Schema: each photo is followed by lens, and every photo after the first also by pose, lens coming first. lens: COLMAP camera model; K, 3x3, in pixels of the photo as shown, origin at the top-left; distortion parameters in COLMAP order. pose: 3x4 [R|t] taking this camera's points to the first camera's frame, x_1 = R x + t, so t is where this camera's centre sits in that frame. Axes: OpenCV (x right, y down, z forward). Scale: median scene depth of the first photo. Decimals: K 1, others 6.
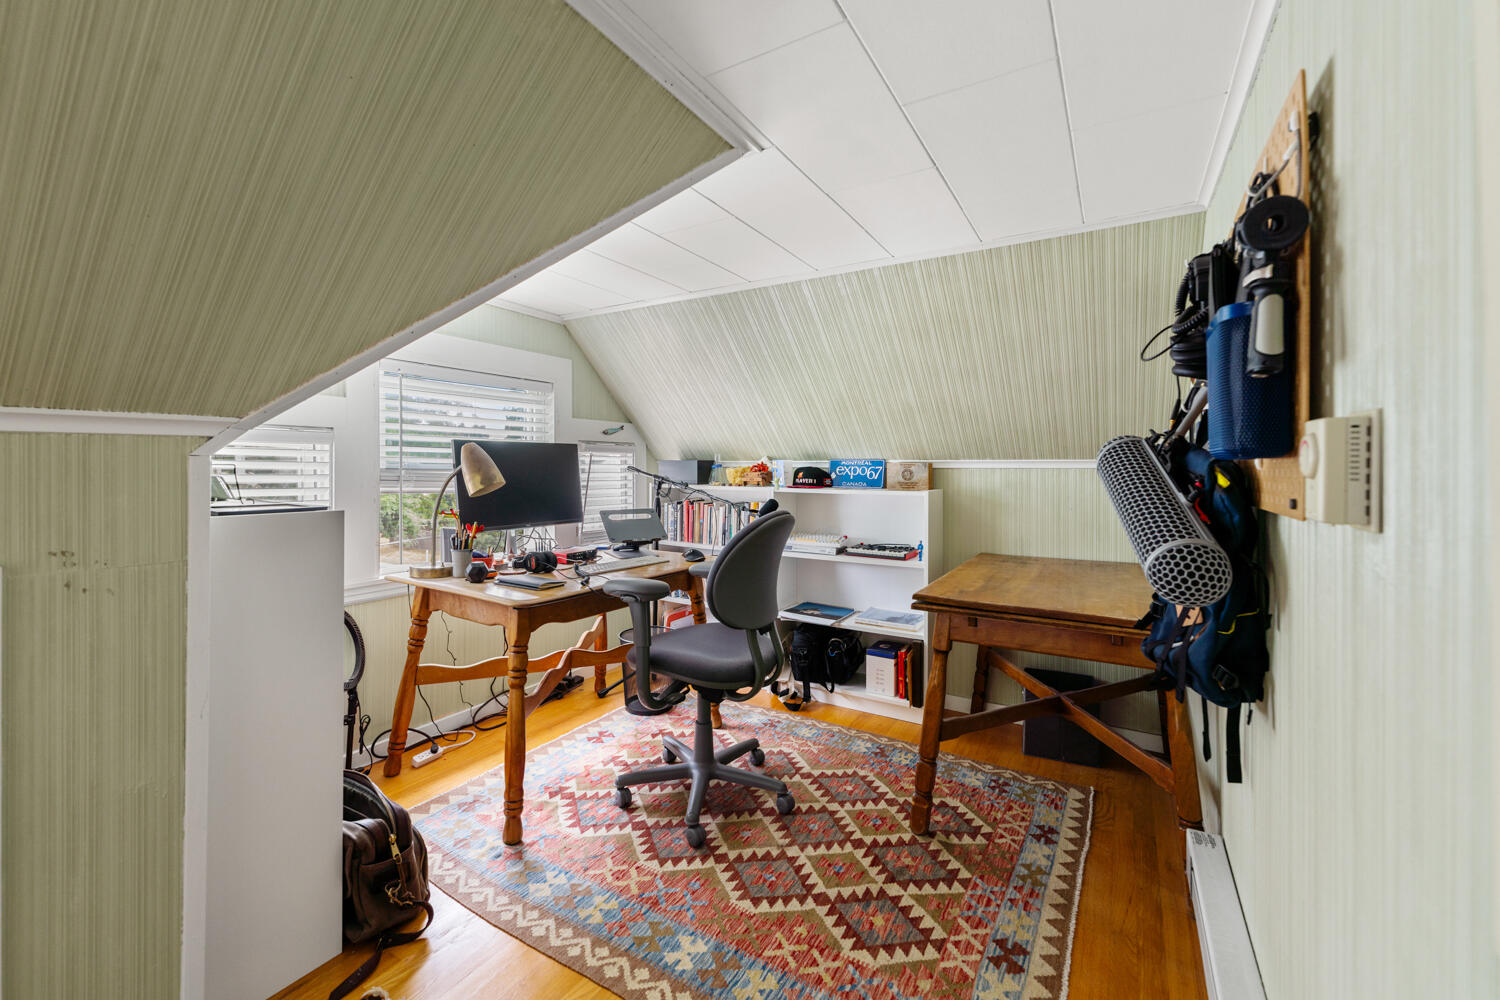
lens RADIAL K [[619.4, 0, 750.2], [0, 619.4, 462.5], [0, 0, 1]] dist [0.011271, -0.000112]
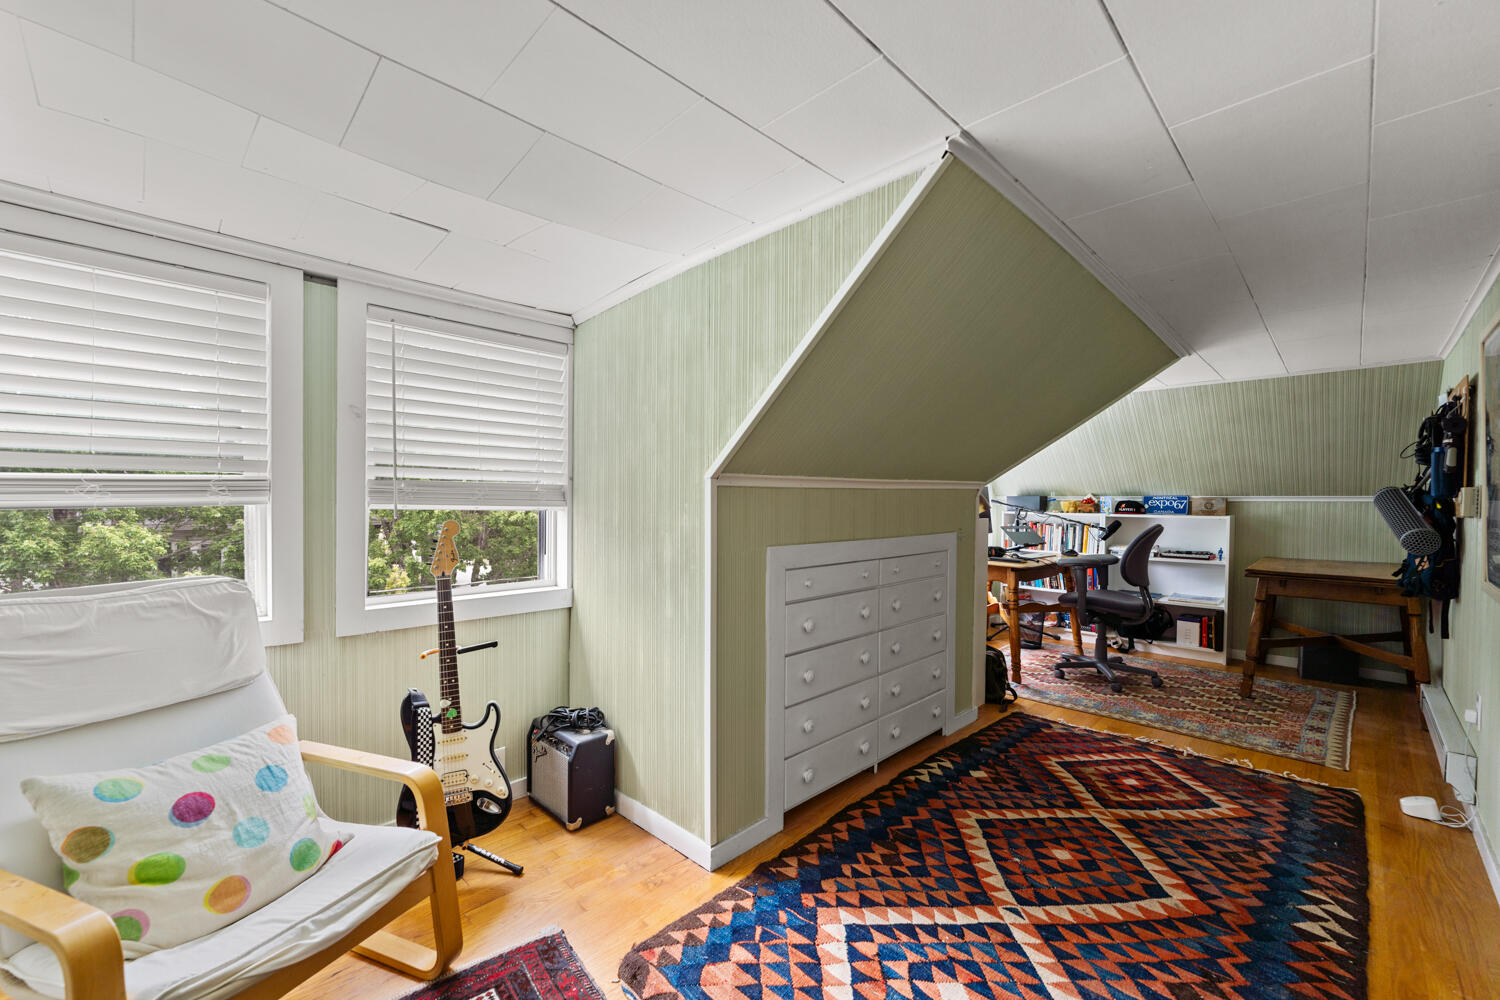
lens RADIAL K [[604.4, 0, 754.9], [0, 604.4, 510.0], [0, 0, 1]] dist [-0.000174, 0.000083]
pose [[0.970149, 0.001162, -0.242507, -0.574939], [0.004551, 0.999725, 0.022996, -0.010583], [0.242467, -0.023413, 0.969877, -0.880214]]
